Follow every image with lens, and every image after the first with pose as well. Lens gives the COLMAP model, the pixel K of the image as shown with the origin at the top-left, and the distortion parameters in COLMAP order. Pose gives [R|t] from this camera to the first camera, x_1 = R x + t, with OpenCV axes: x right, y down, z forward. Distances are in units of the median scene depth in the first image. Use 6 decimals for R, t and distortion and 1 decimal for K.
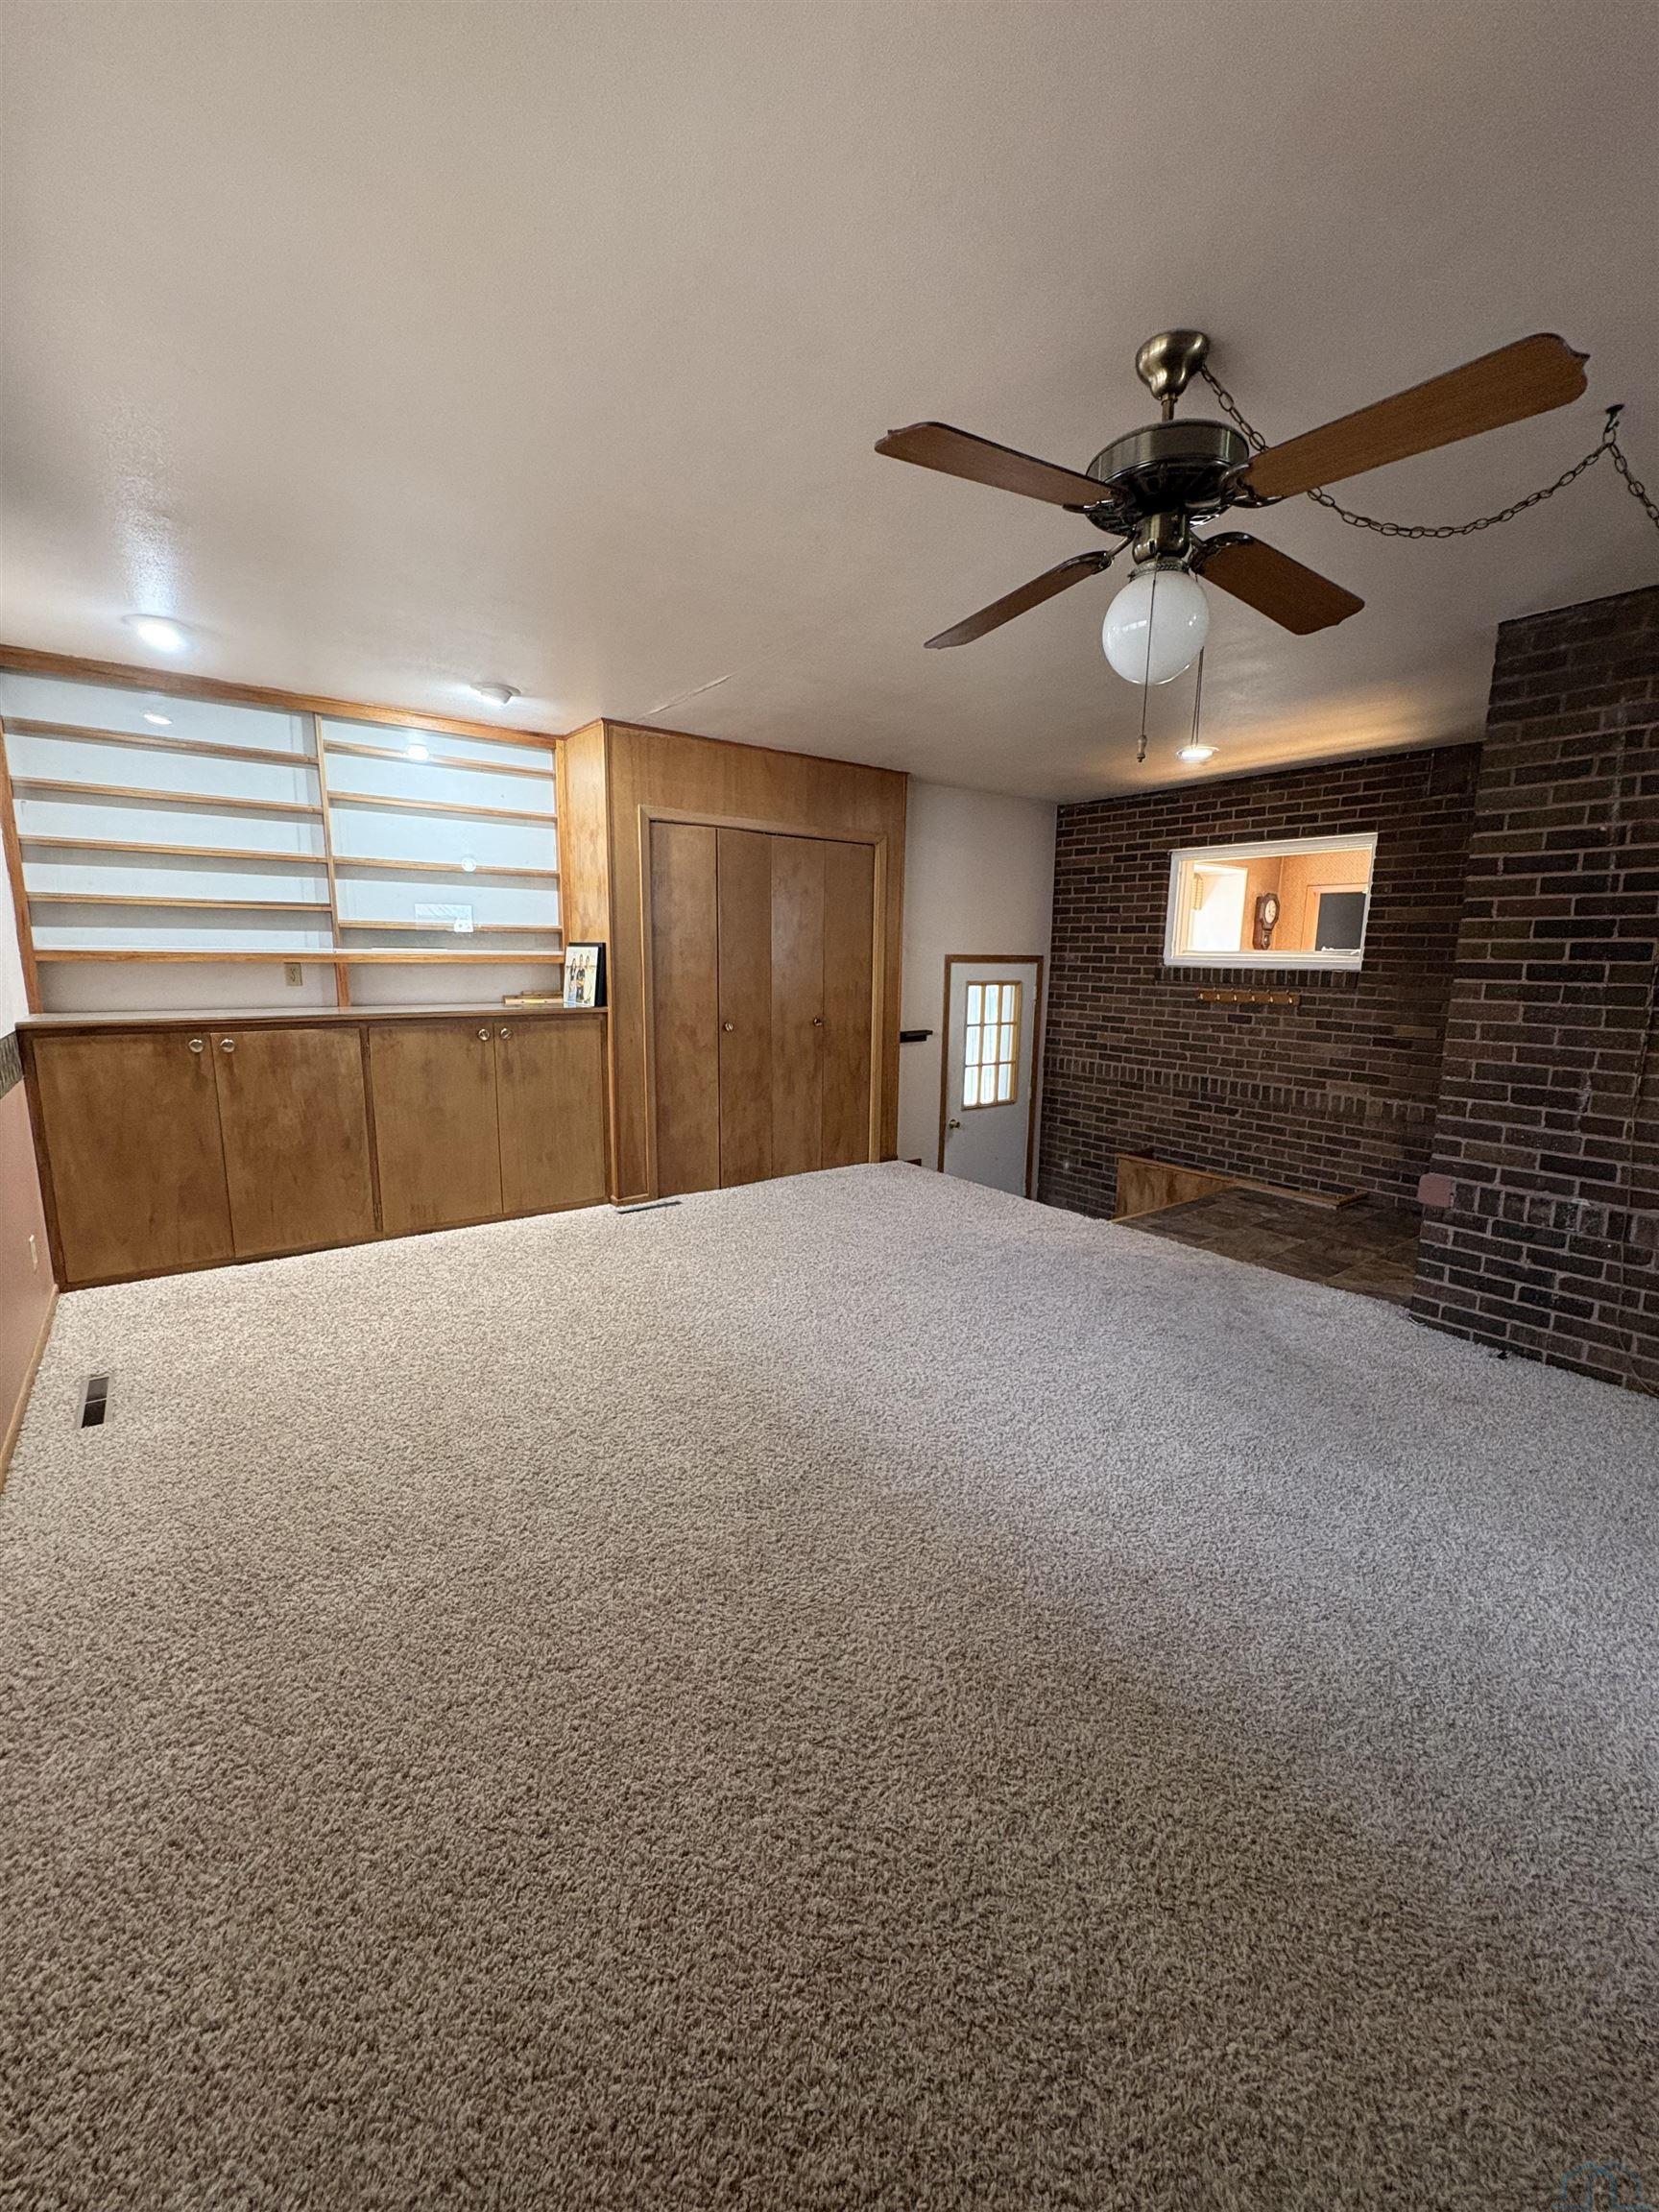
lens RADIAL K [[873.7, 0, 829.5], [0, 873.7, 1106.0], [0, 0, 1]] dist [-0.000890, 0.000130]
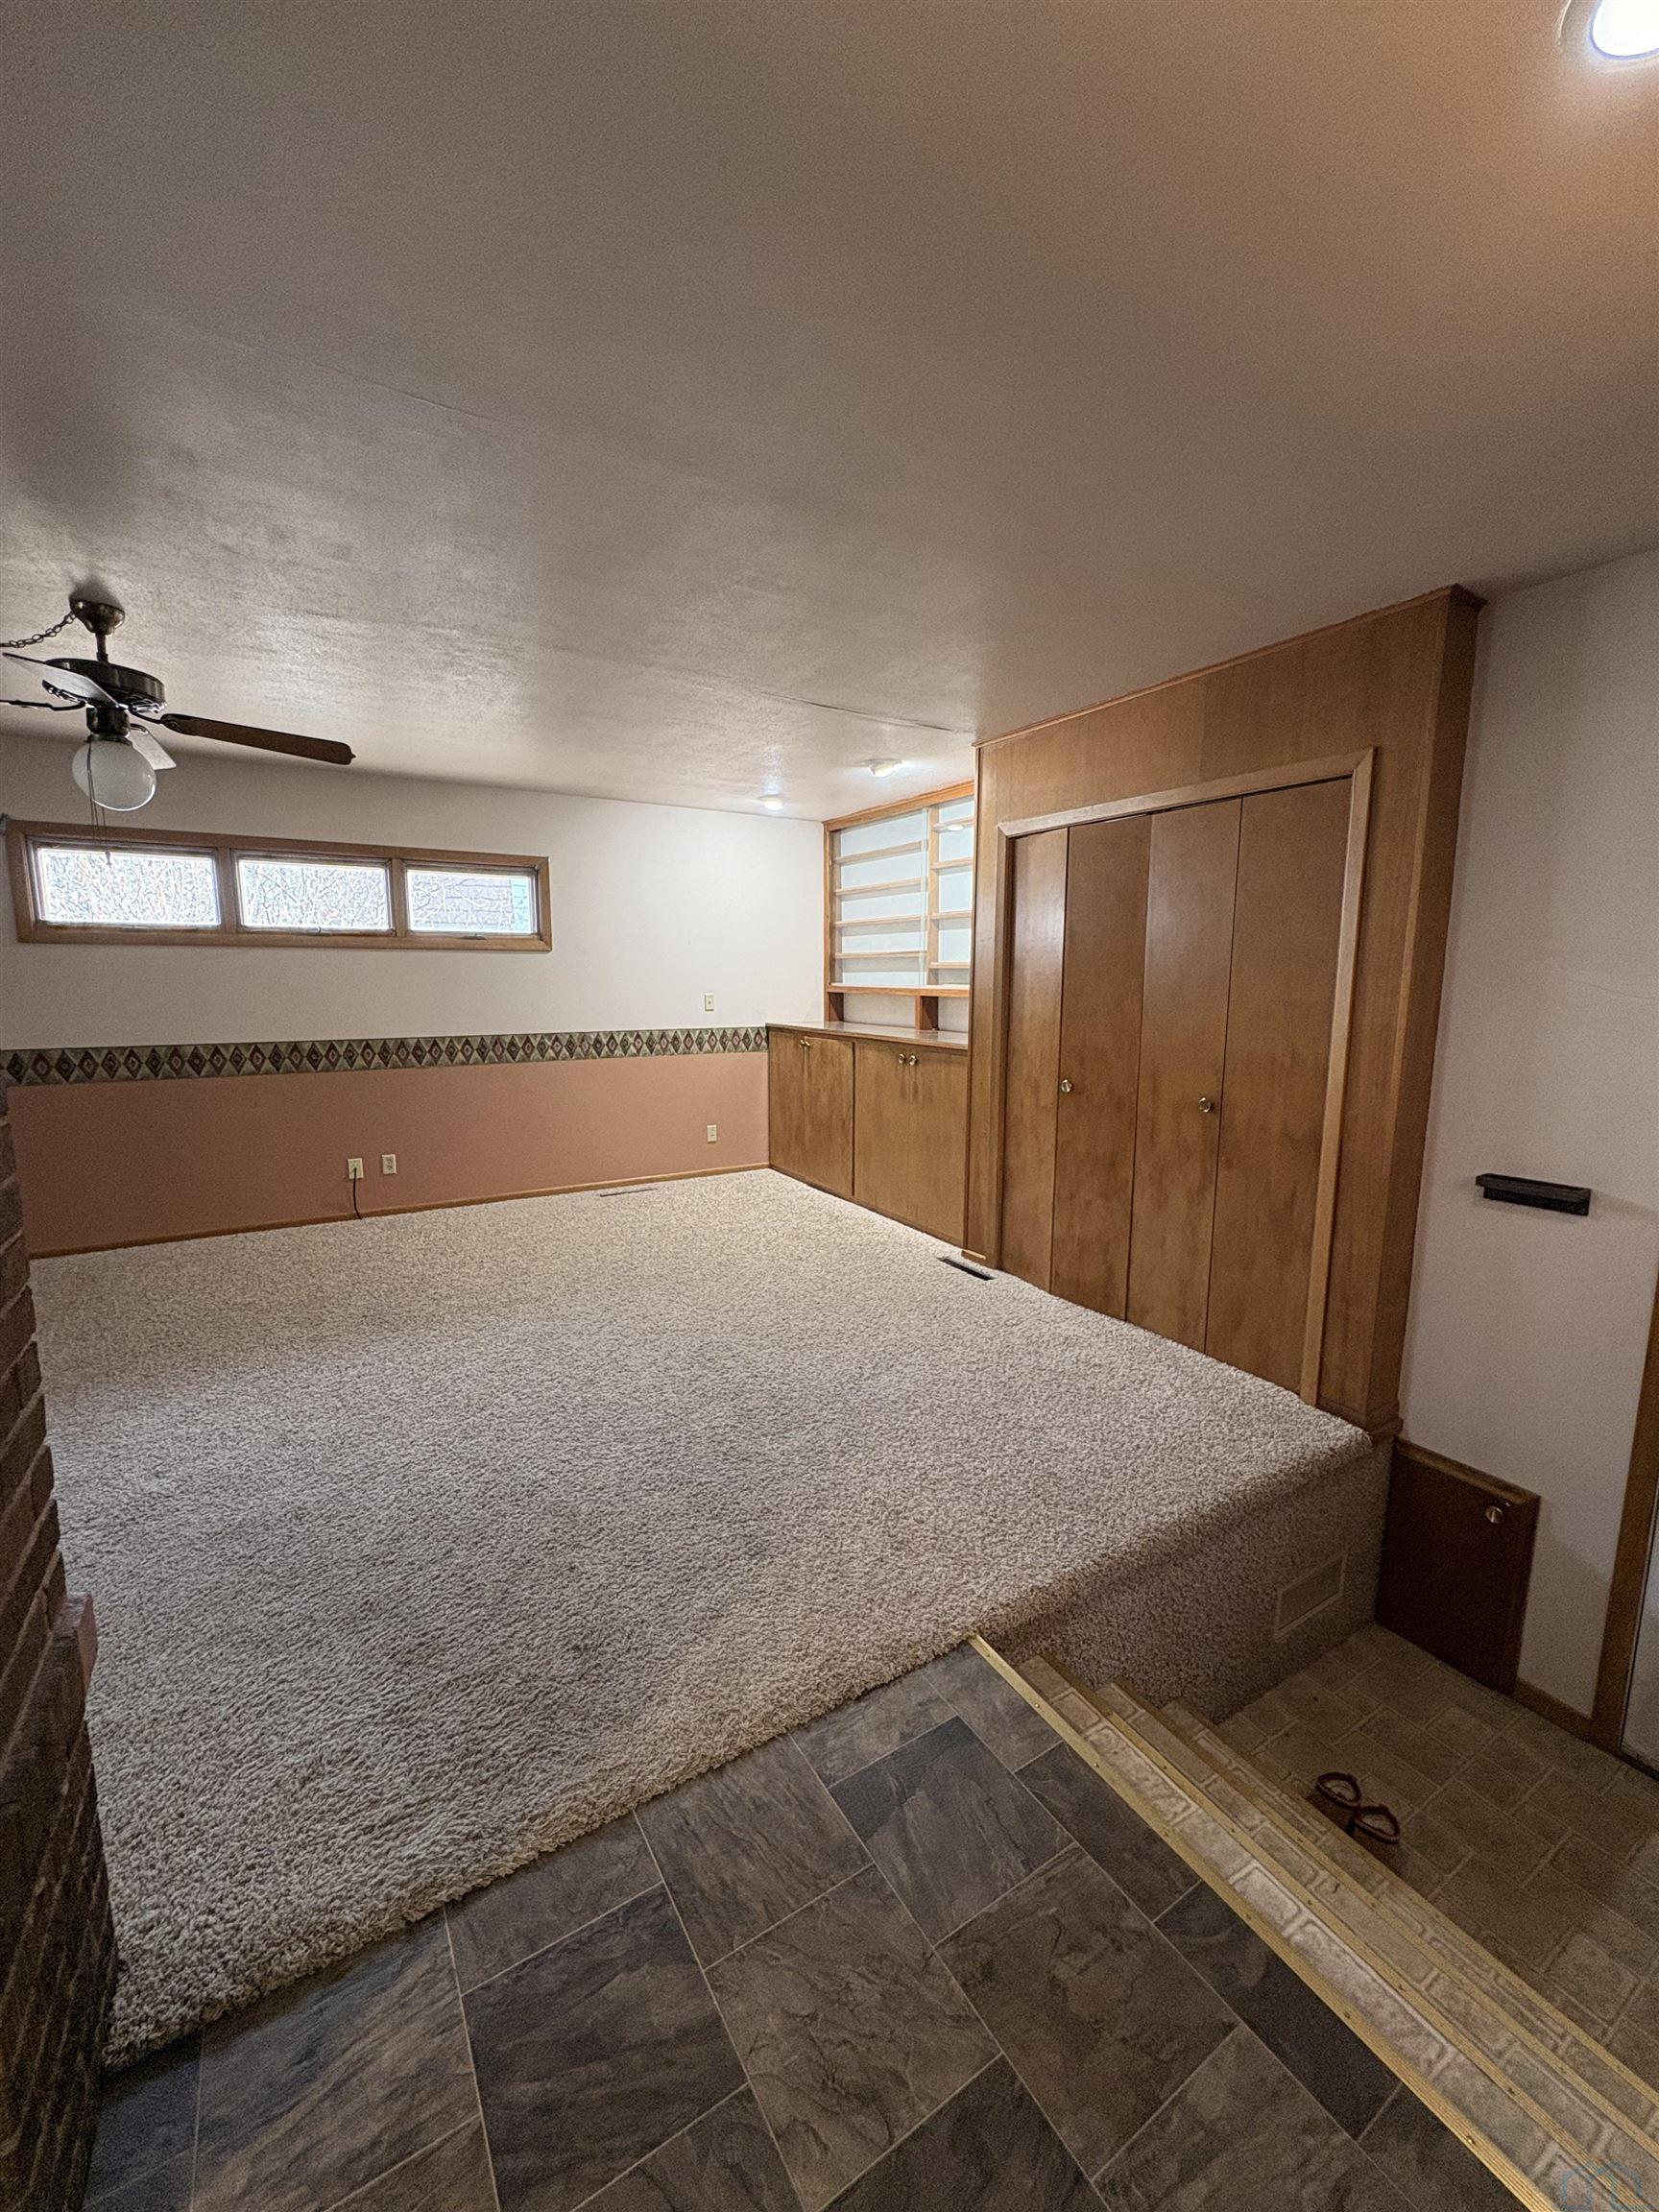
lens RADIAL K [[880.9, 0, 832.4], [0, 880.9, 1108.0], [0, 0, 1]] dist [0.001258, 0.000569]
pose [[-0.097557, 0.133316, -0.986260, 0.691944], [-0.179375, 0.972403, 0.149185, -0.157908], [0.978932, 0.191465, -0.070951, 0.906431]]
